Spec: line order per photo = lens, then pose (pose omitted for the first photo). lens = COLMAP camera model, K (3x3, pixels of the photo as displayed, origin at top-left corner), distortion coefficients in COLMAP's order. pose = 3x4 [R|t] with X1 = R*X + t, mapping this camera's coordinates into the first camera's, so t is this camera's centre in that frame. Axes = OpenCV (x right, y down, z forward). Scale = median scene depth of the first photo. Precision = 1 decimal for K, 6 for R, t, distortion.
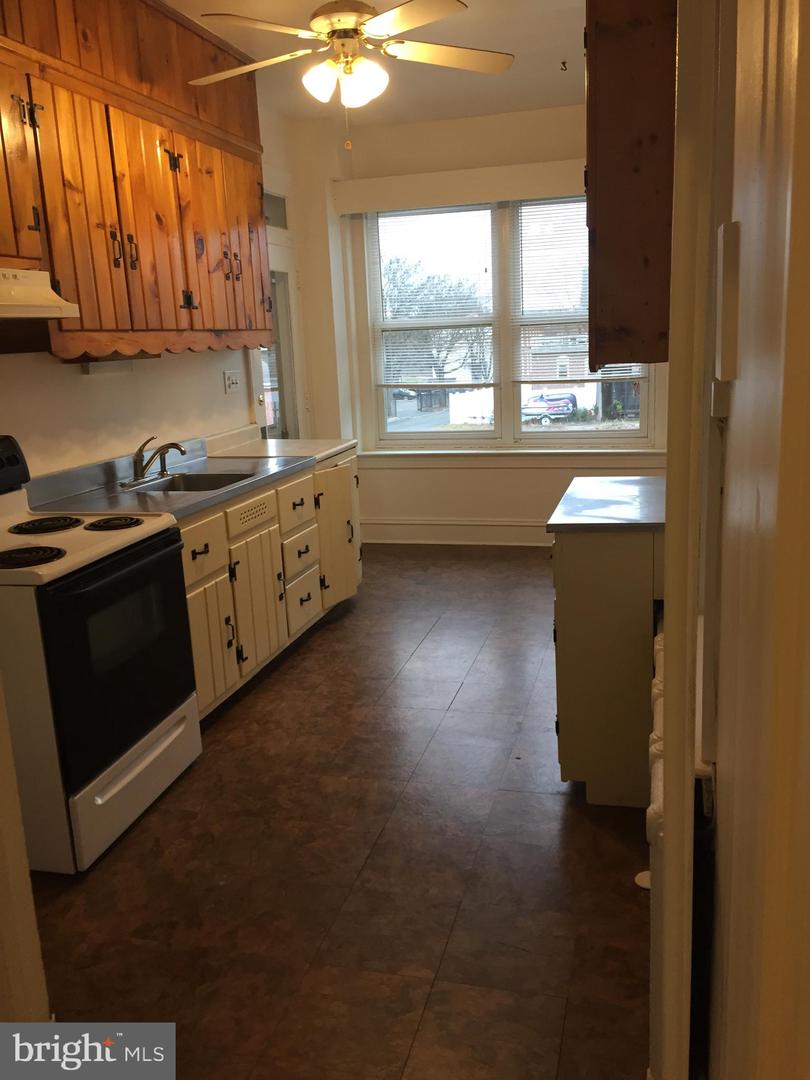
lens RADIAL K [[945.0, 0, 408.6], [0, 945.0, 537.2], [0, 0, 1]] dist [0.083031, -0.083223]
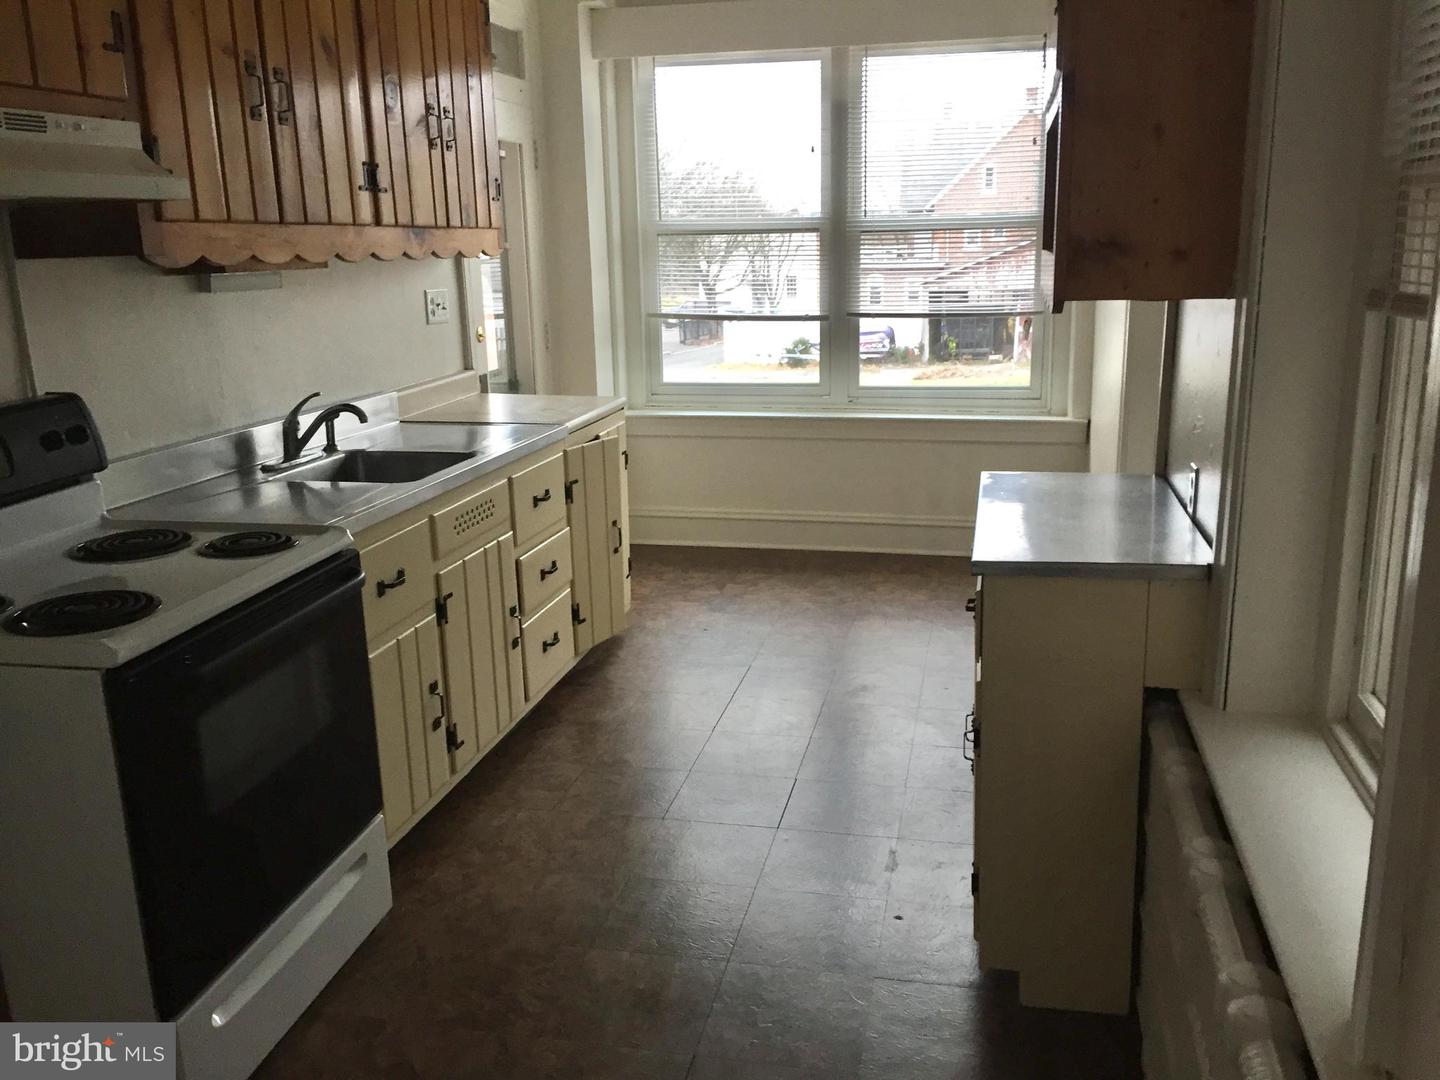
lens RADIAL K [[1259.9, 0, 730.2], [0, 1259.9, 537.8], [0, 0, 1]] dist [0.083031, -0.083223]
pose [[0.998475, 0.010206, 0.054248, -0.037013], [-0.011291, 0.999741, 0.019743, -0.028948], [-0.054033, -0.020326, 0.998332, 0.136589]]
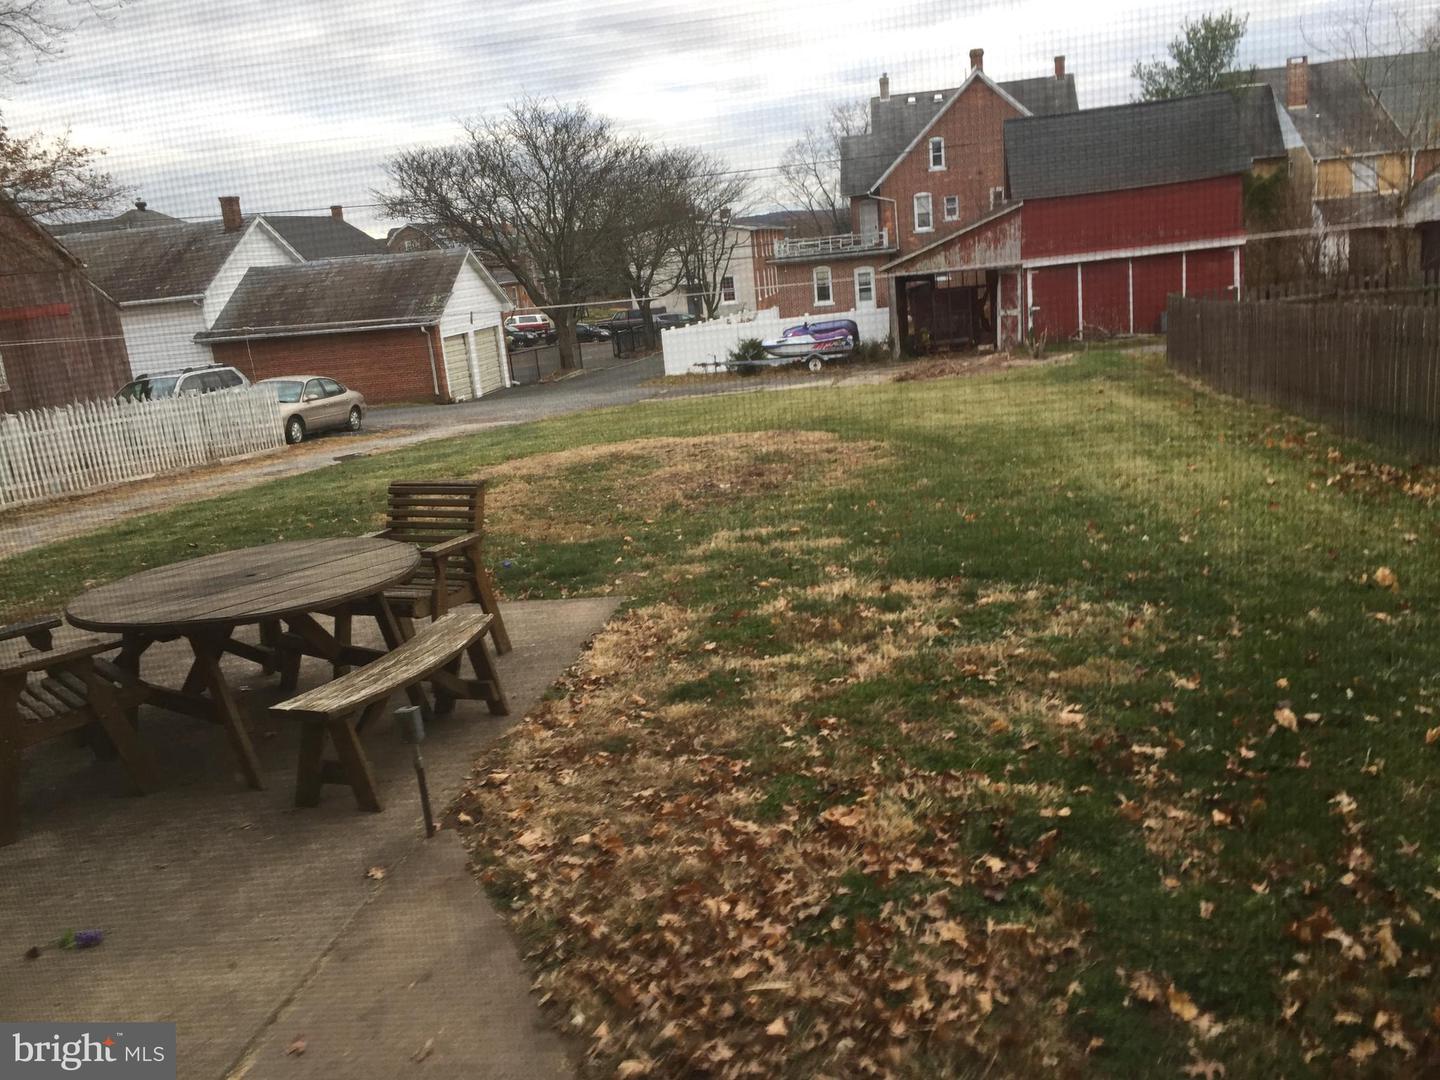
lens RADIAL K [[1259.9, 0, 719.2], [0, 1259.9, 540.1], [0, 0, 1]] dist [0.083031, -0.083223]
pose [[0.994231, -0.067939, 0.083006, 0.007793], [0.066737, 0.997623, 0.017169, -0.200383], [-0.083975, -0.011531, 0.996401, 1.328967]]
